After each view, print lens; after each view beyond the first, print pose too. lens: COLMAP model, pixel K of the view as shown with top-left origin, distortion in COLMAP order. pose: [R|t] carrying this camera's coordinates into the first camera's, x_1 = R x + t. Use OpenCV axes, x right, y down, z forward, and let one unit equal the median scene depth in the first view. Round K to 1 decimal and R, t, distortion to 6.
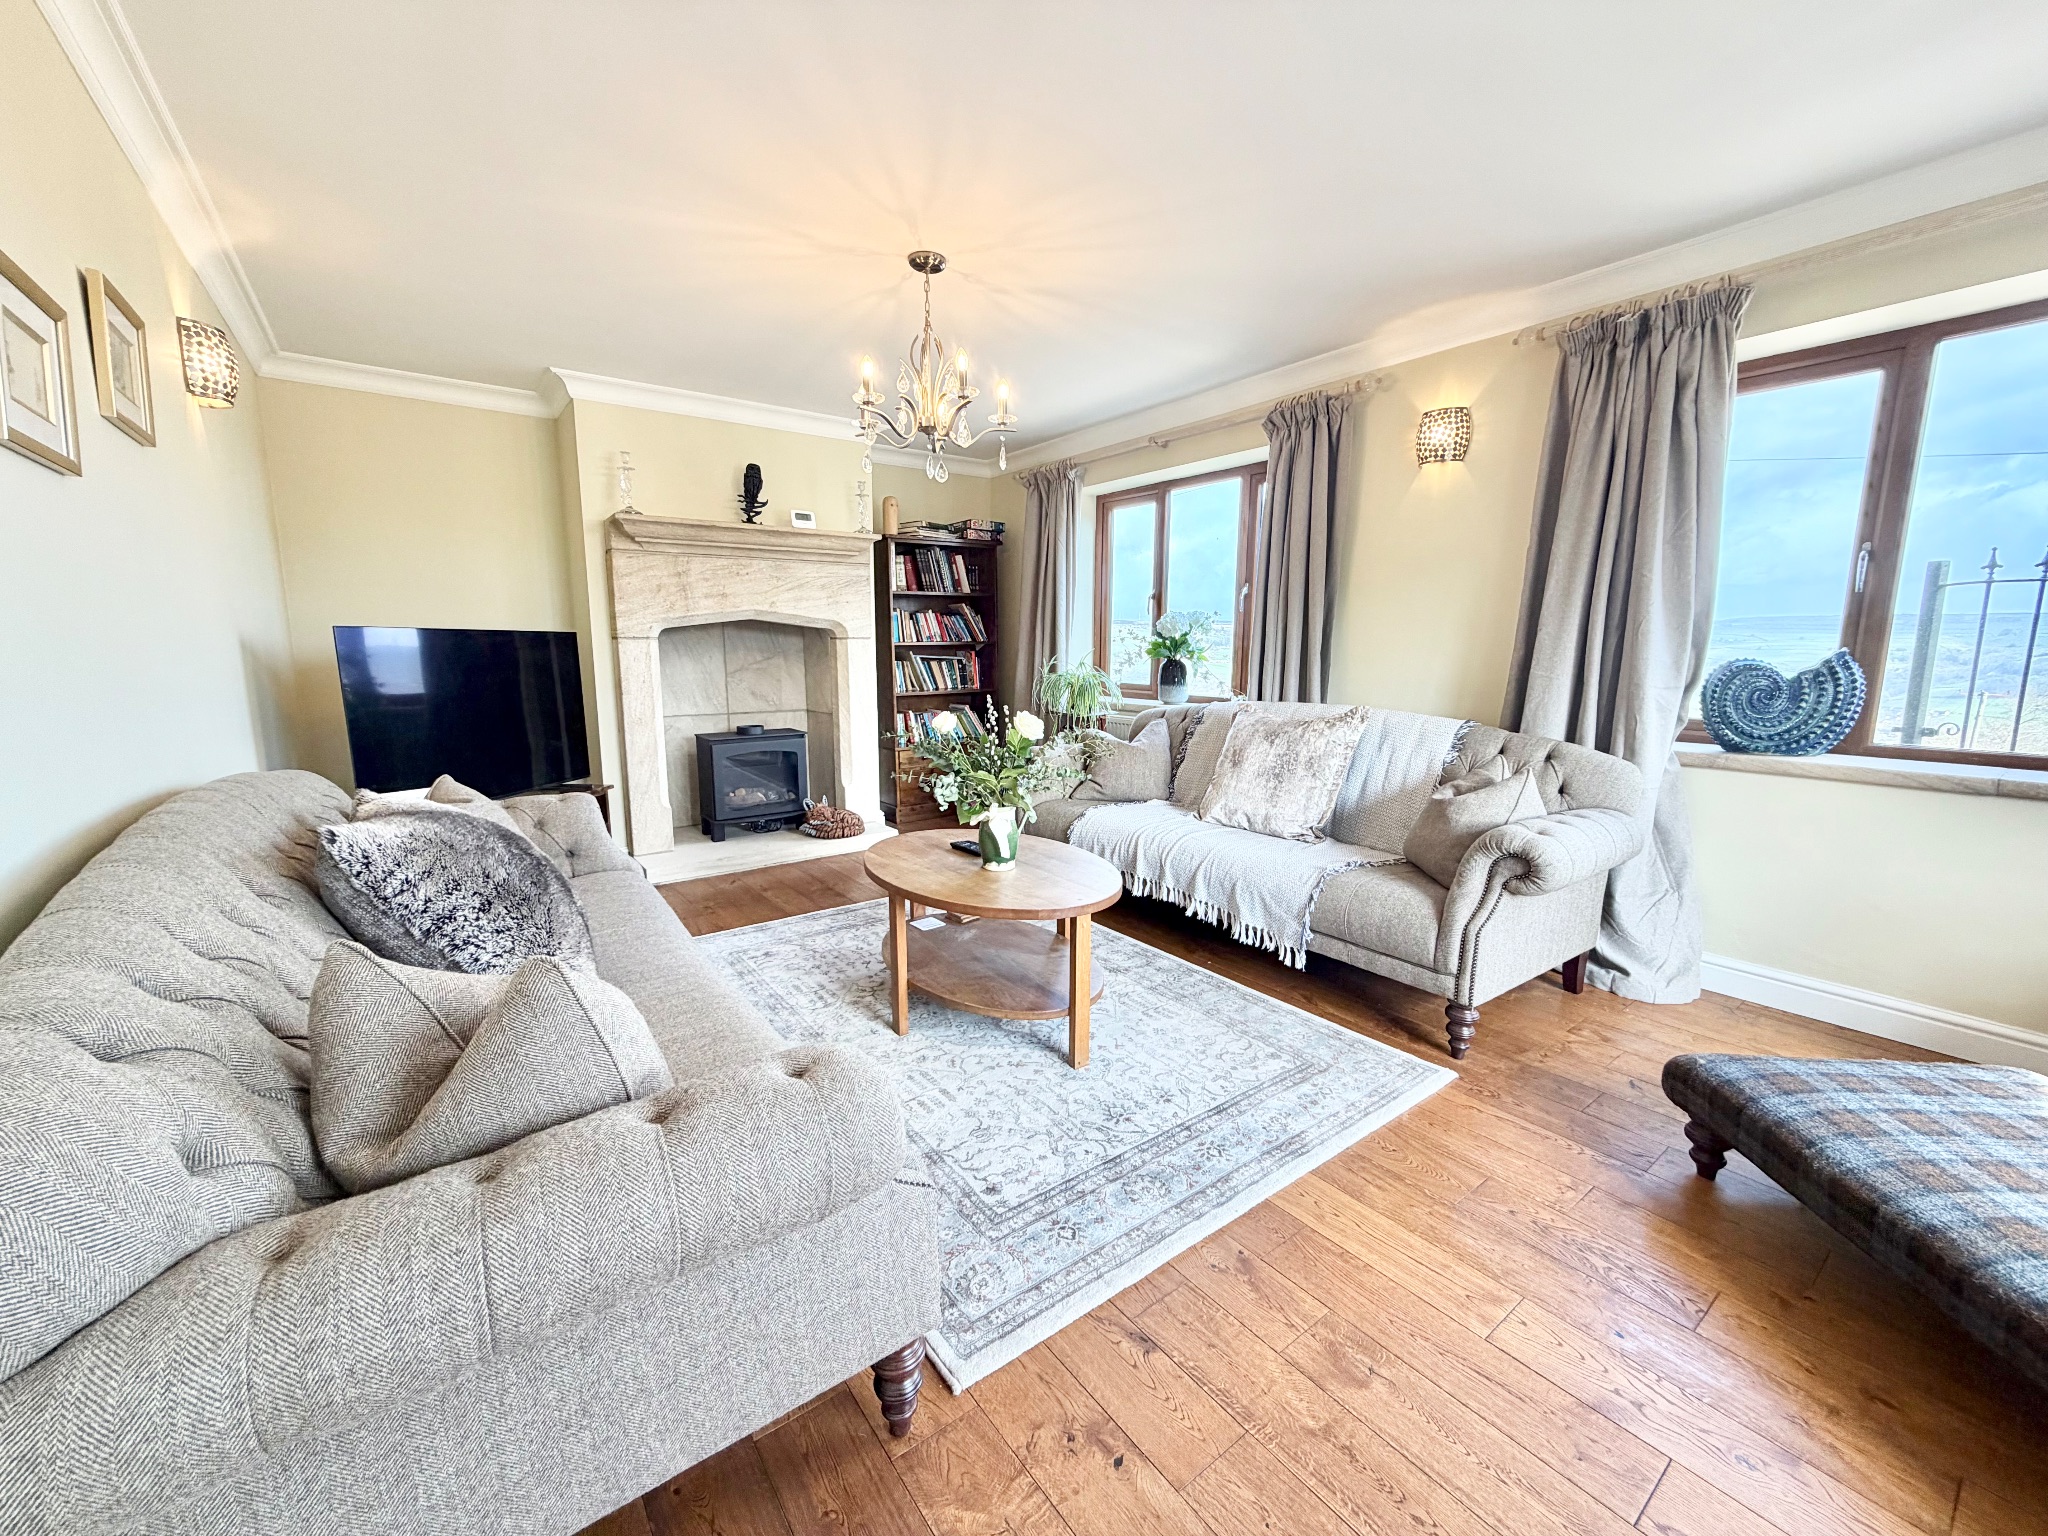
lens RADIAL K [[814.8, 0, 1022.8], [0, 814.8, 763.8], [0, 0, 1]] dist [0.000145, 0.000043]
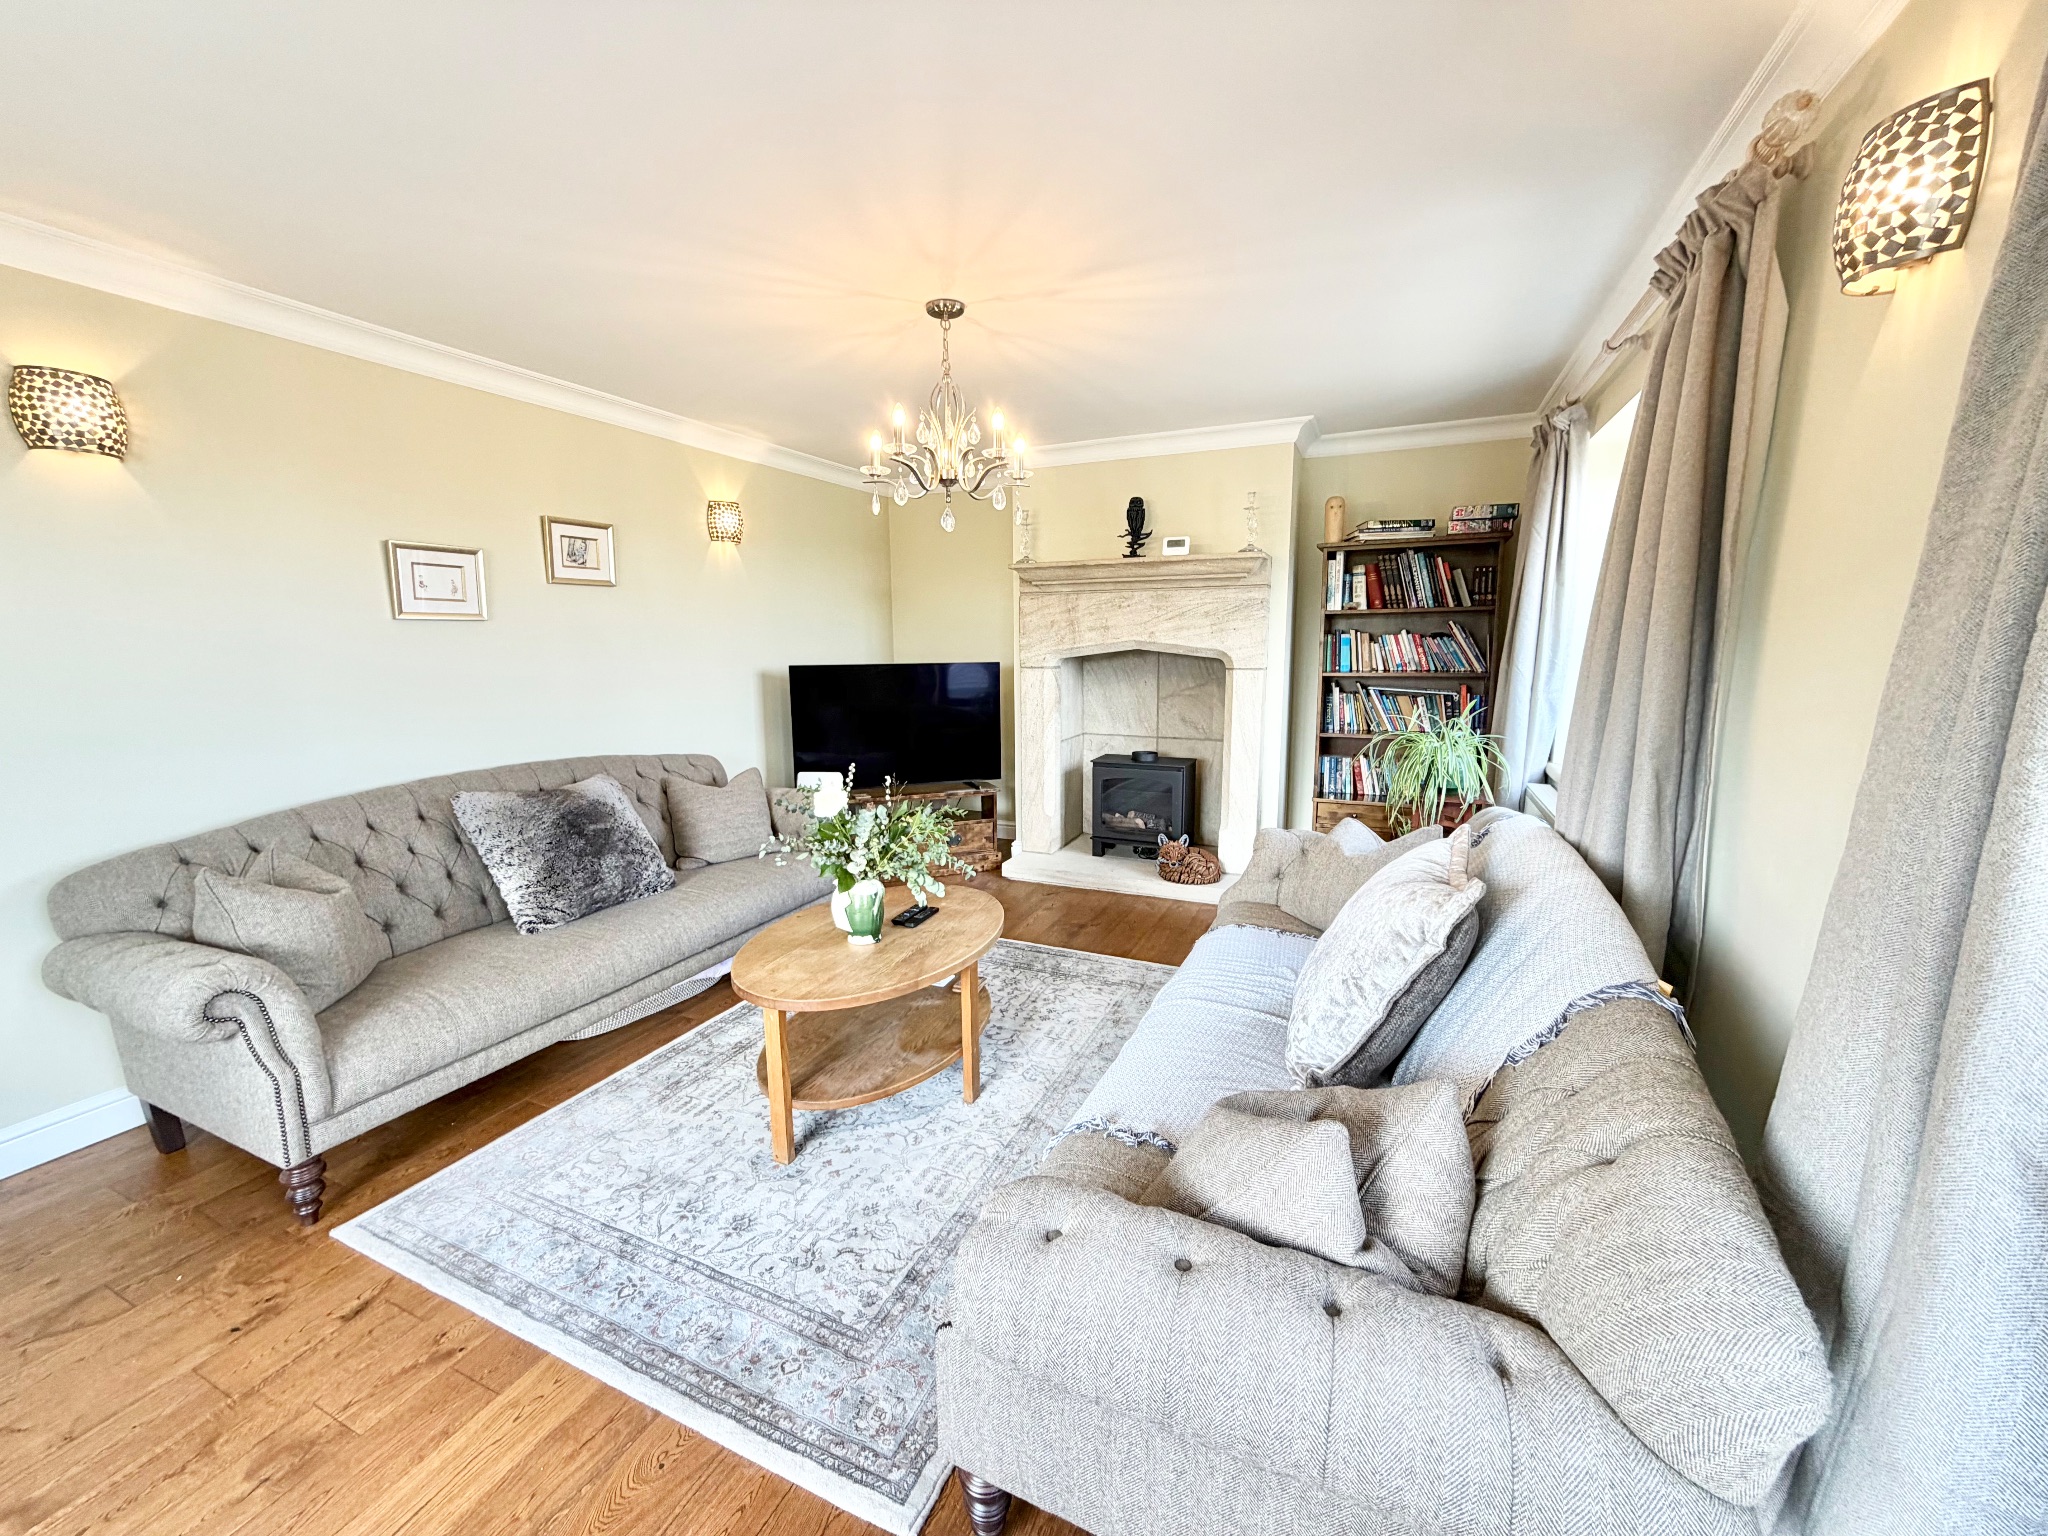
lens RADIAL K [[814.8, 0, 1014.6], [0, 814.8, 763.3], [0, 0, 1]] dist [0.000145, 0.000043]
pose [[0.483620, 0.132814, -0.865143, 0.473351], [-0.120393, 0.989120, 0.084546, -0.100296], [0.866959, 0.063269, 0.494348, 0.358698]]
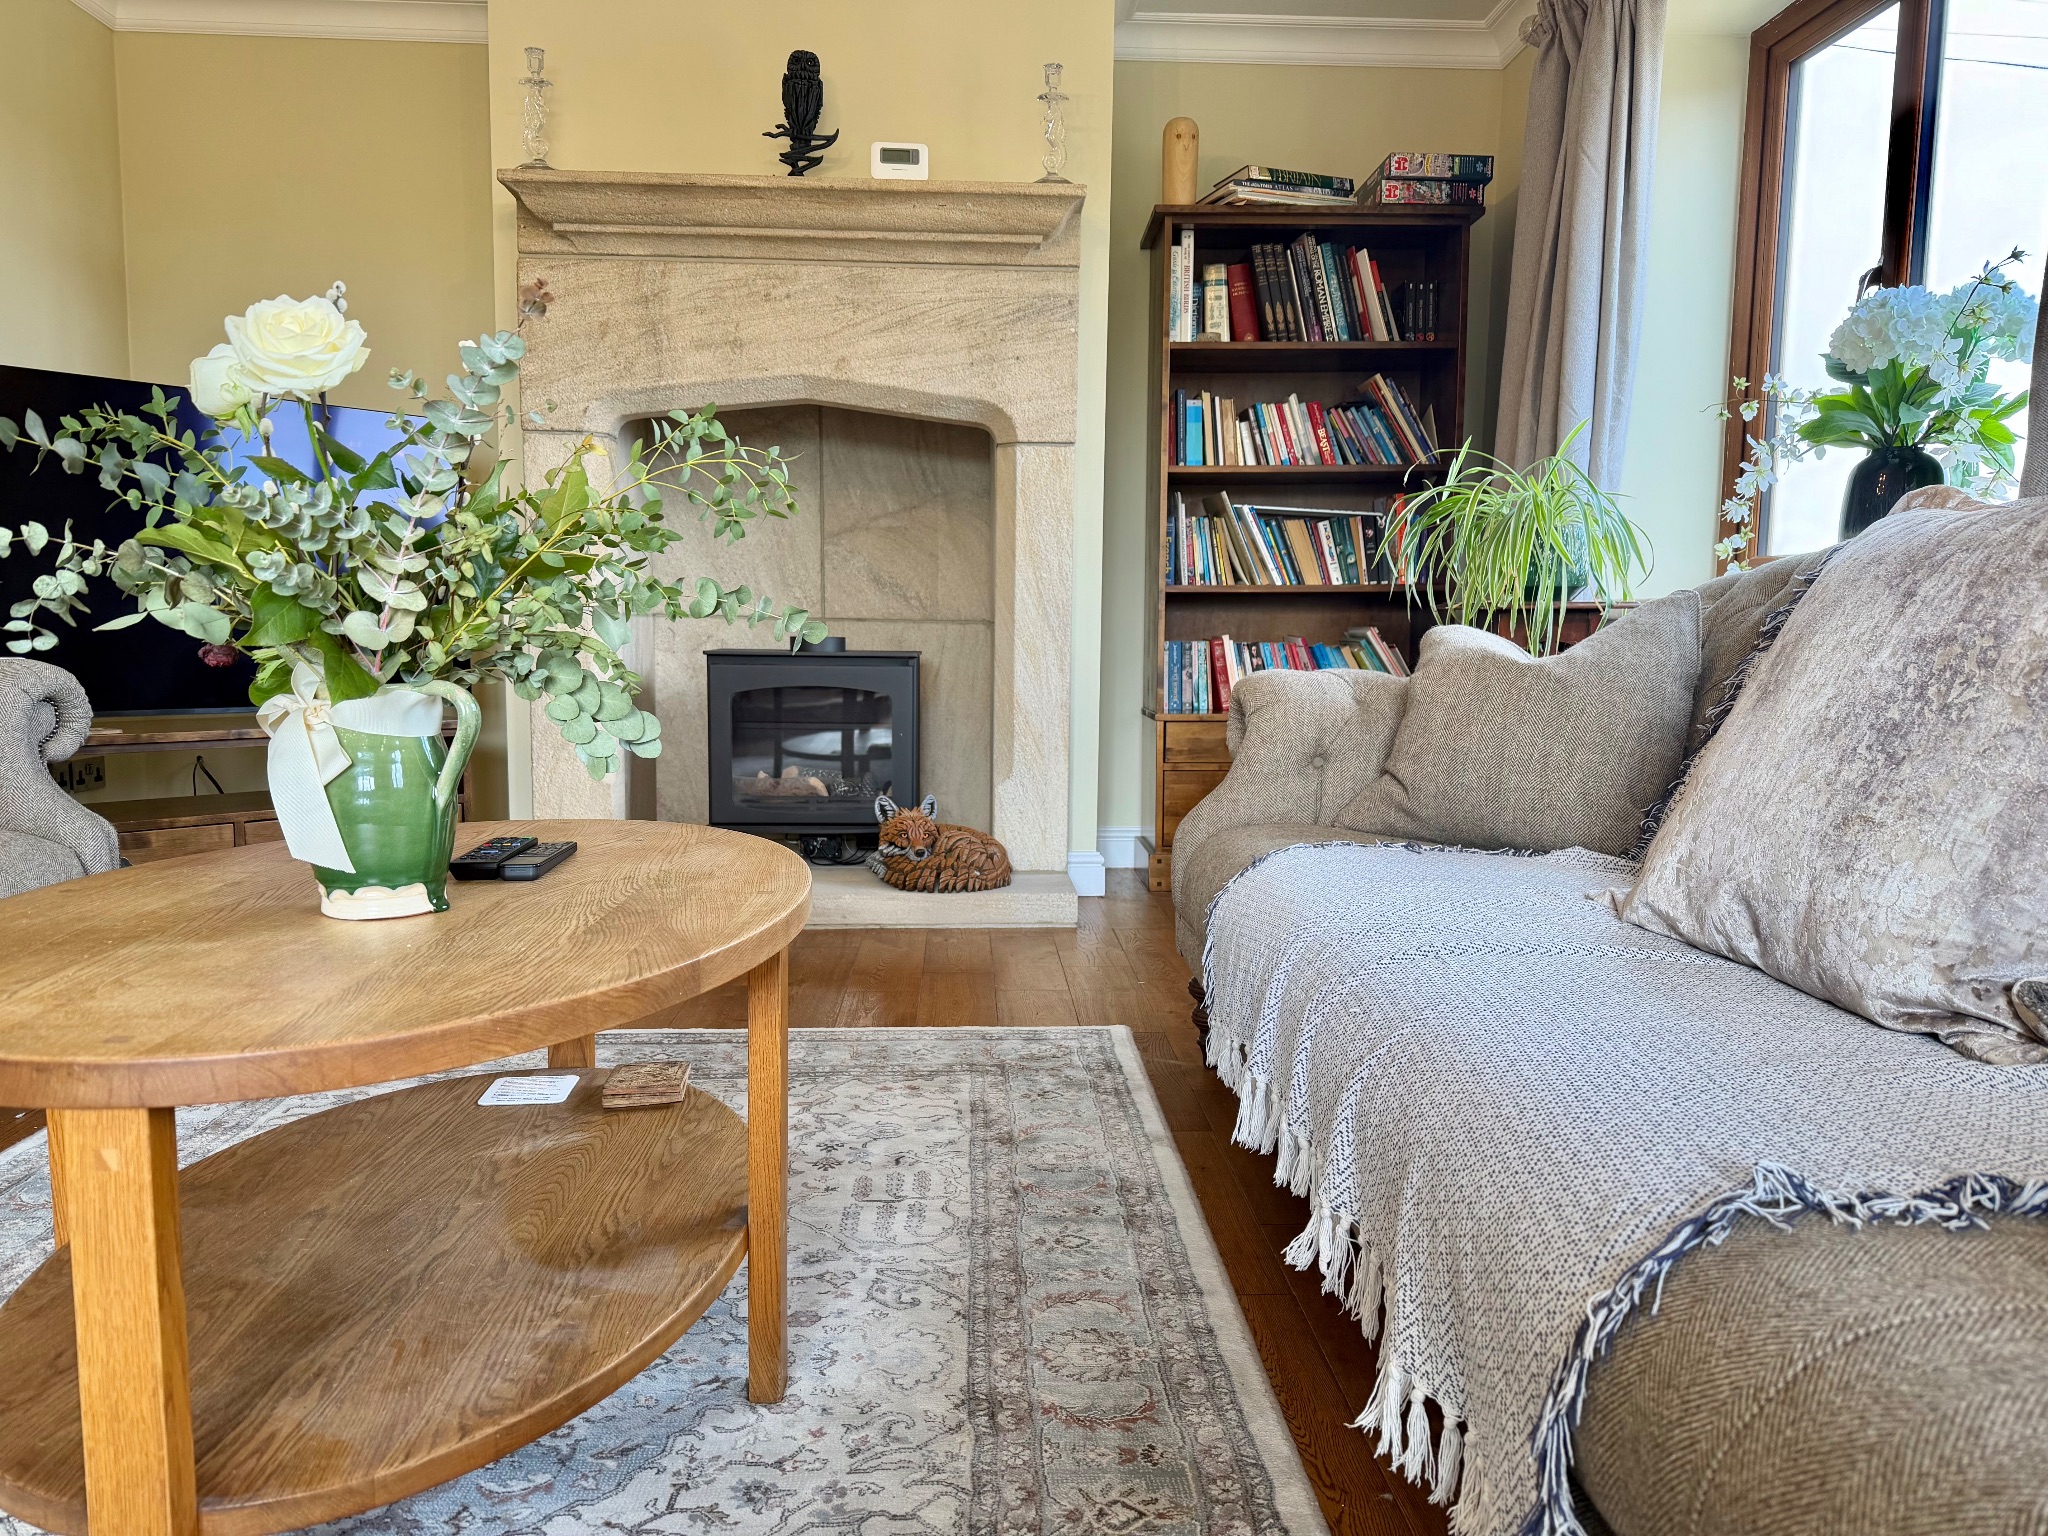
lens RADIAL K [[1435.8, 0, 1026.1], [0, 1435.8, 767.4], [0, 0, 1]] dist [0.080249, -0.105152]
pose [[0.831079, 0.065571, -0.552275, 0.232430], [-0.093333, 0.995386, -0.022268, 0.037238], [0.548267, 0.070052, 0.833365, 0.380957]]
